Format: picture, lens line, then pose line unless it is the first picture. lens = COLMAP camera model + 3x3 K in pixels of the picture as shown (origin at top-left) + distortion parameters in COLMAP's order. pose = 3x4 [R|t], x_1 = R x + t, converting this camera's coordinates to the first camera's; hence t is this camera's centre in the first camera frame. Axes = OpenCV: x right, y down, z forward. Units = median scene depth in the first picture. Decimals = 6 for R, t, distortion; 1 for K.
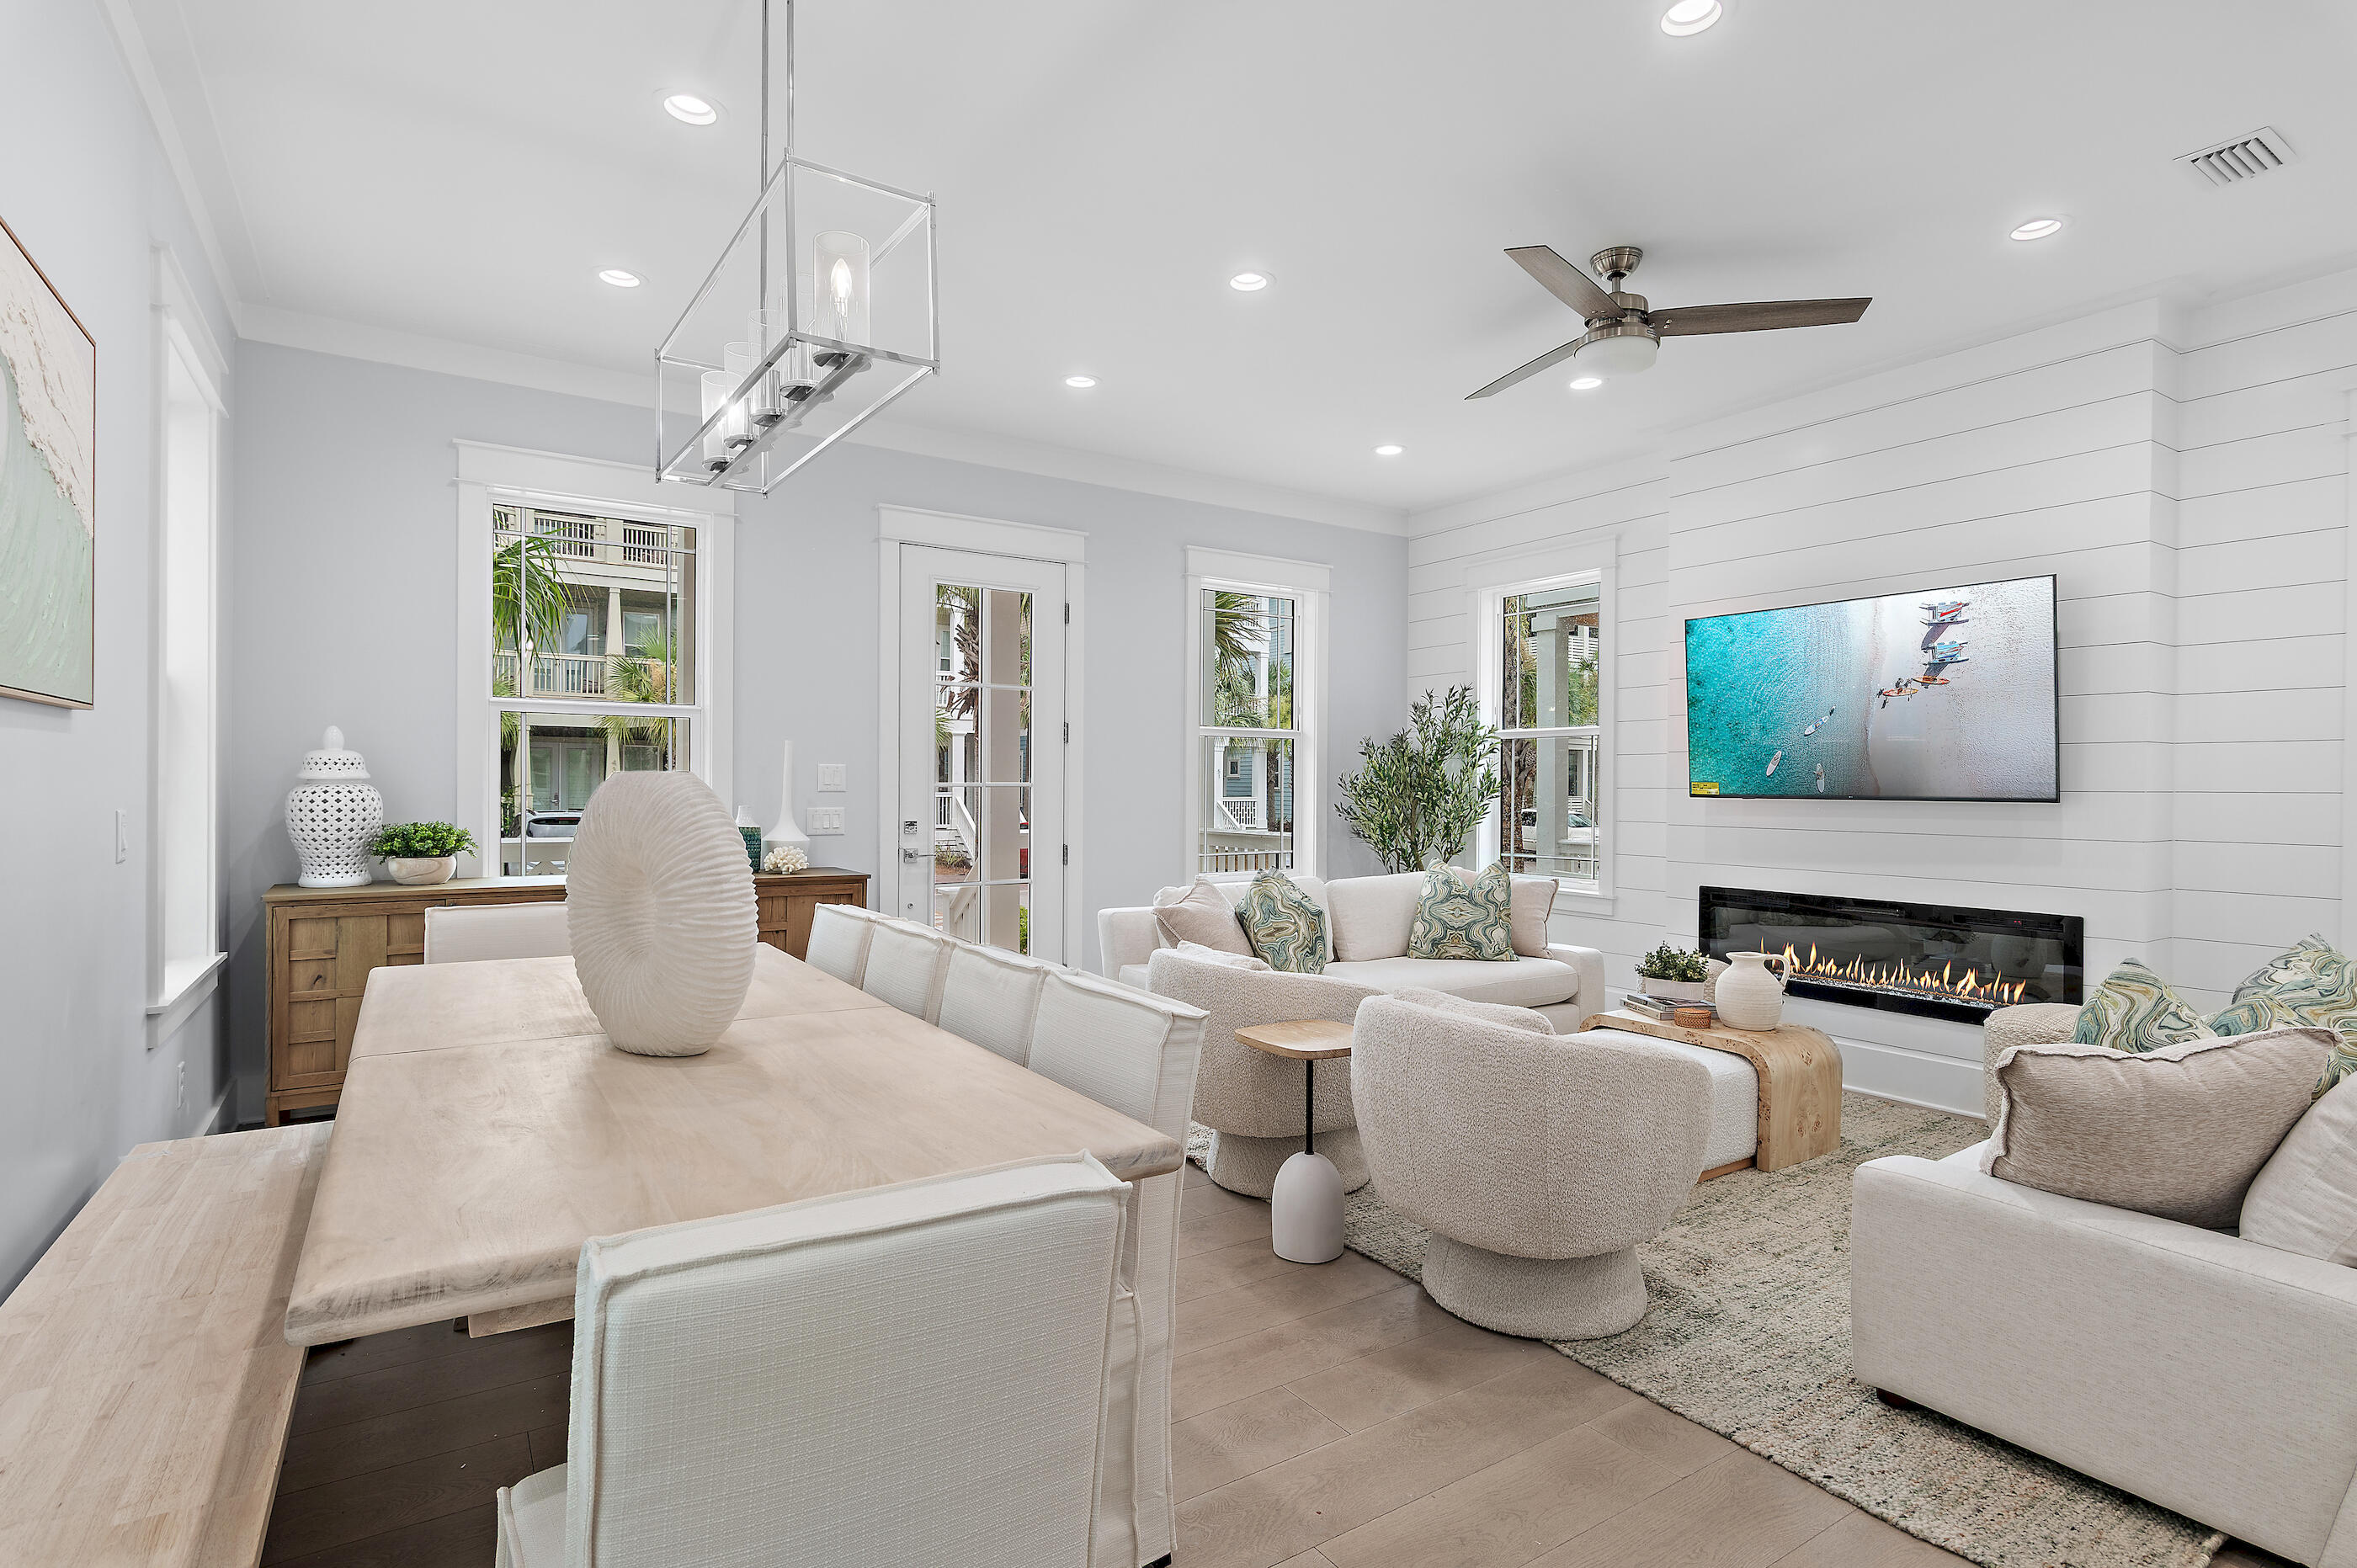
lens RADIAL K [[1165.1, 0, 1176.3], [0, 1165.1, 781.9], [0, 0, 1]] dist [-0.001985, -0.001008]
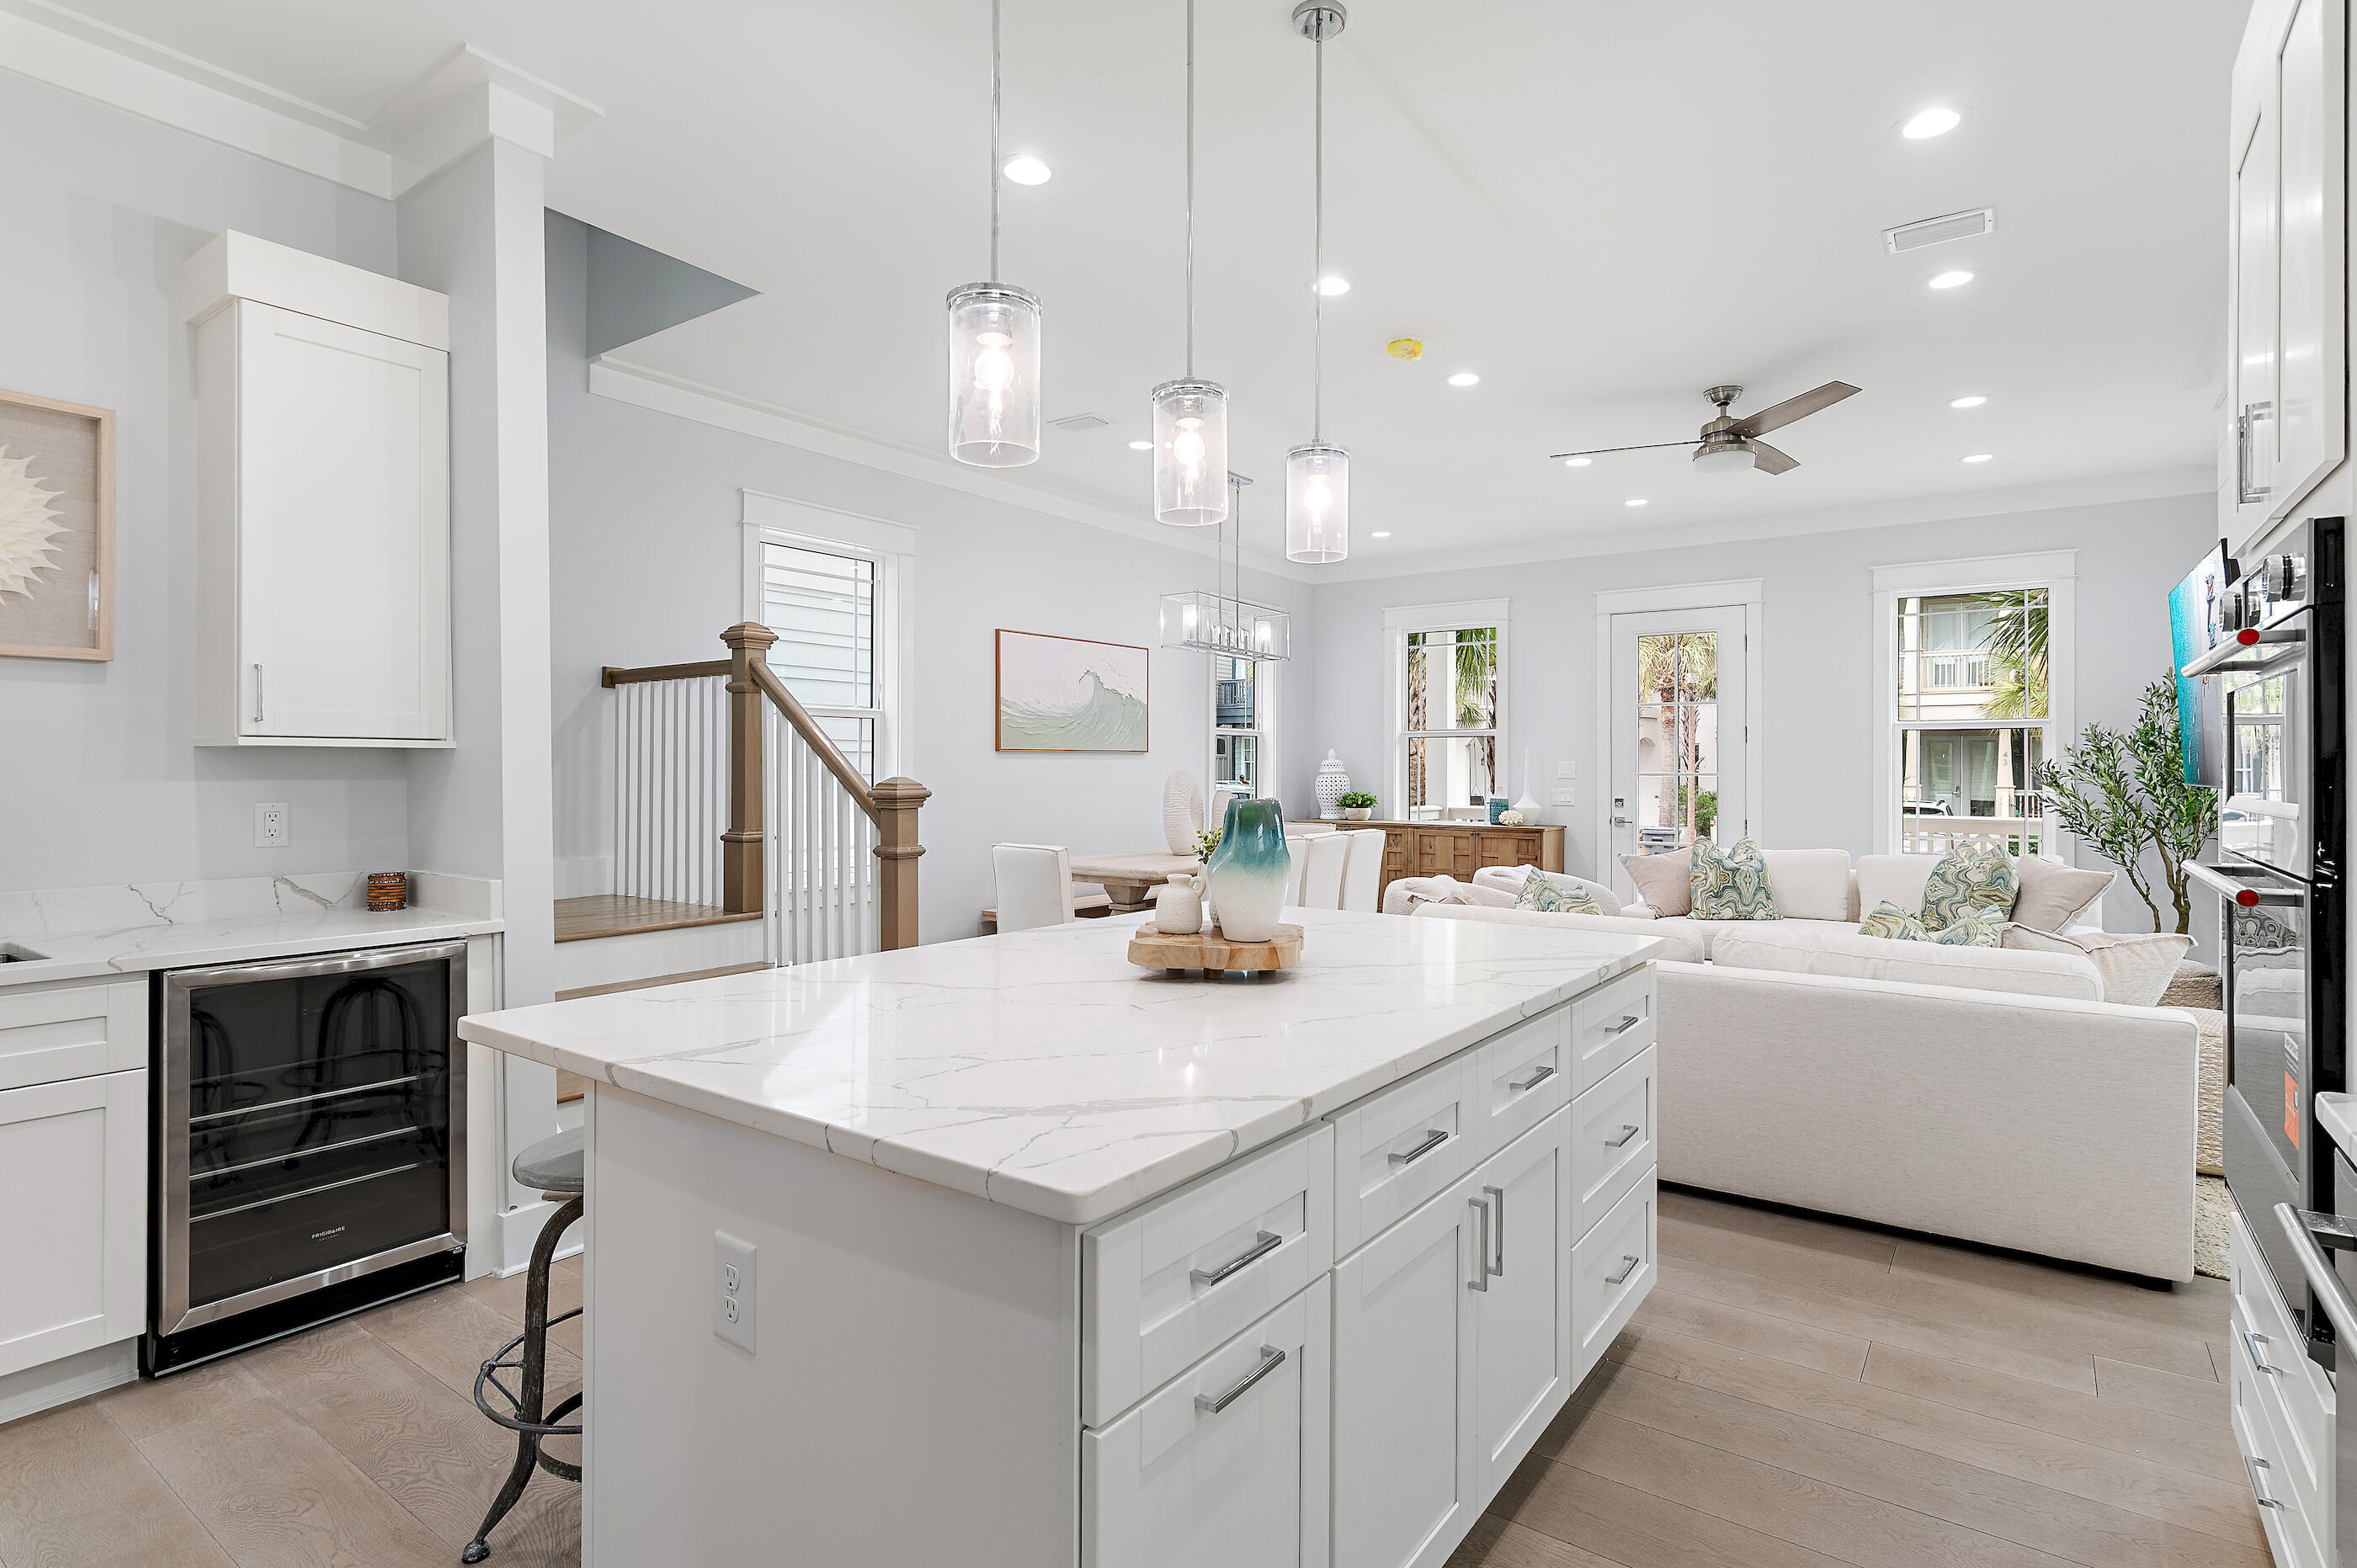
lens RADIAL K [[1165.1, 0, 1177.6], [0, 1165.1, 776.6], [0, 0, 1]] dist [-0.001985, -0.001008]
pose [[0.359540, -0.000303, -0.933129, 1.024378], [0.003089, 0.999995, 0.000866, 0.002095], [0.933124, -0.003194, 0.359540, -0.074613]]
